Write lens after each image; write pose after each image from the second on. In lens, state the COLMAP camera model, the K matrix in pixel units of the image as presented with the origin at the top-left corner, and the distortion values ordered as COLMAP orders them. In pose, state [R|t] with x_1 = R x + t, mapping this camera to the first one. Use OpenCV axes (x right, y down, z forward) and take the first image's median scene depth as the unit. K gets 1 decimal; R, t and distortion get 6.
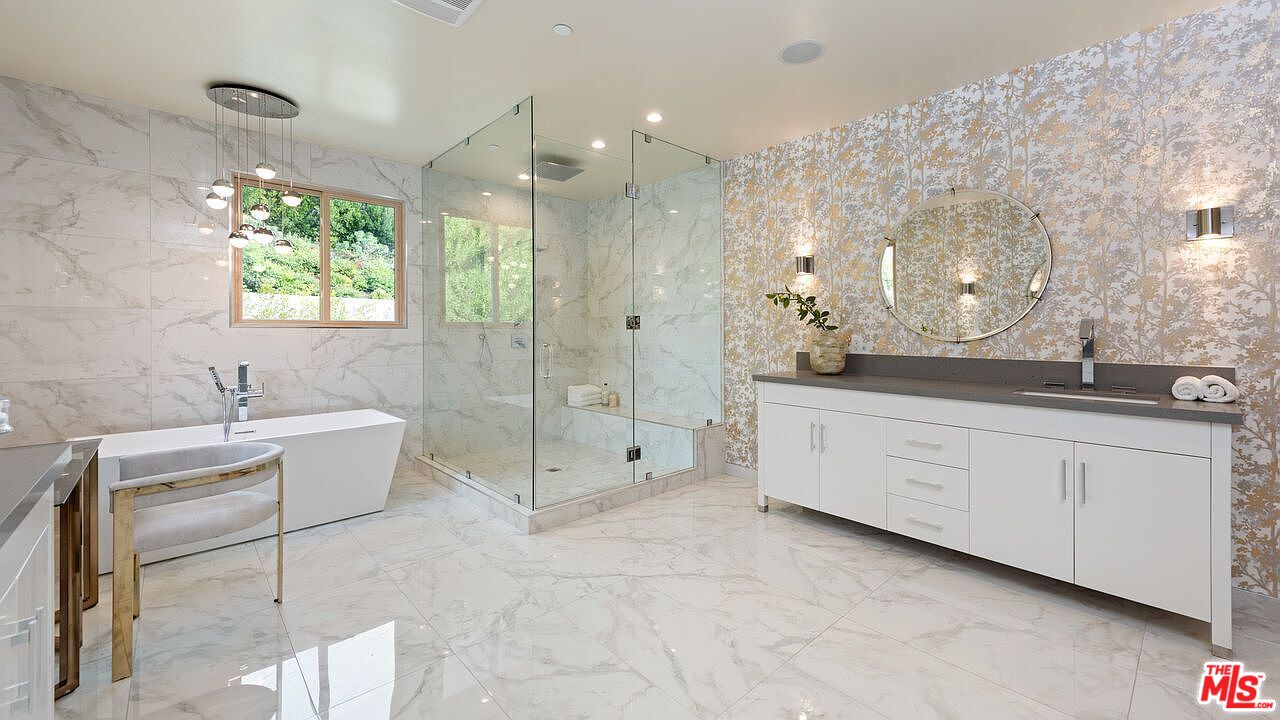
lens RADIAL K [[509.4, 0, 652.2], [0, 509.4, 328.0], [0, 0, 1]] dist [0.015512, -0.000254]
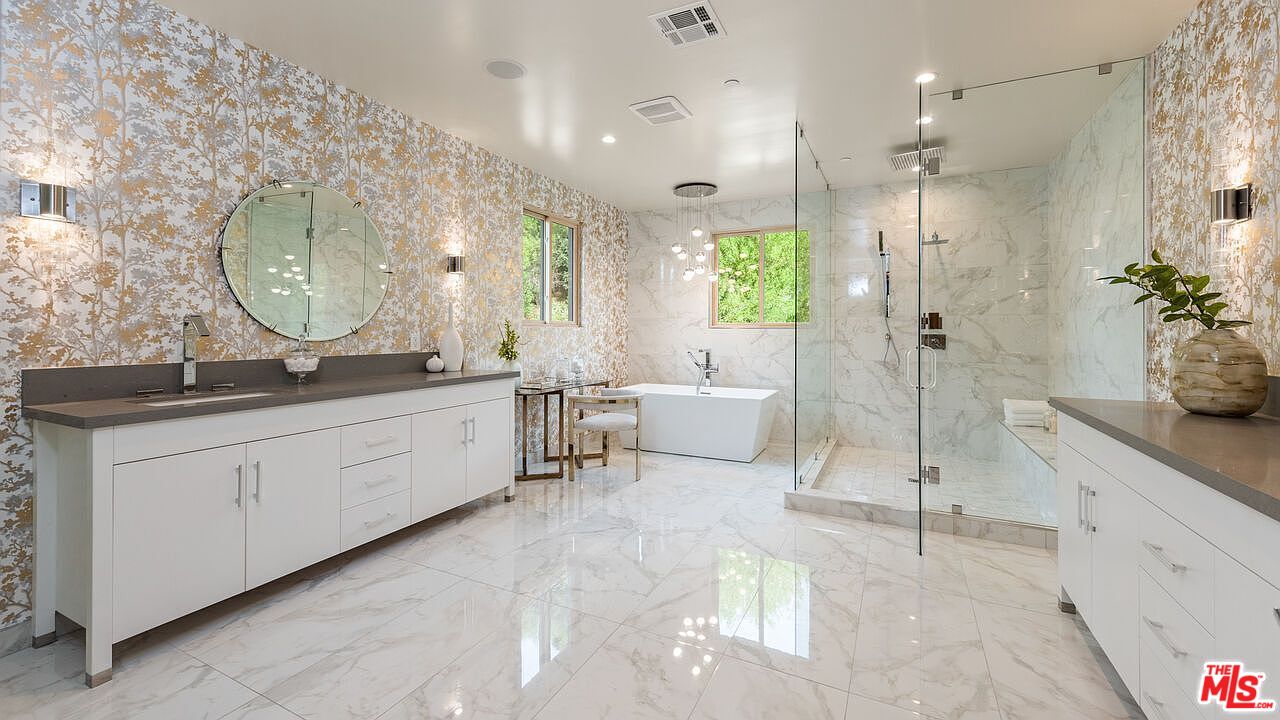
lens RADIAL K [[509.4, 0, 652.2], [0, 509.4, 328.0], [0, 0, 1]] dist [0.015512, -0.000254]
pose [[0.352809, -0.004069, -0.935687, 0.616120], [0.001839, 0.999992, -0.003655, 0.003636], [0.935694, -0.000431, 0.352813, 0.269073]]
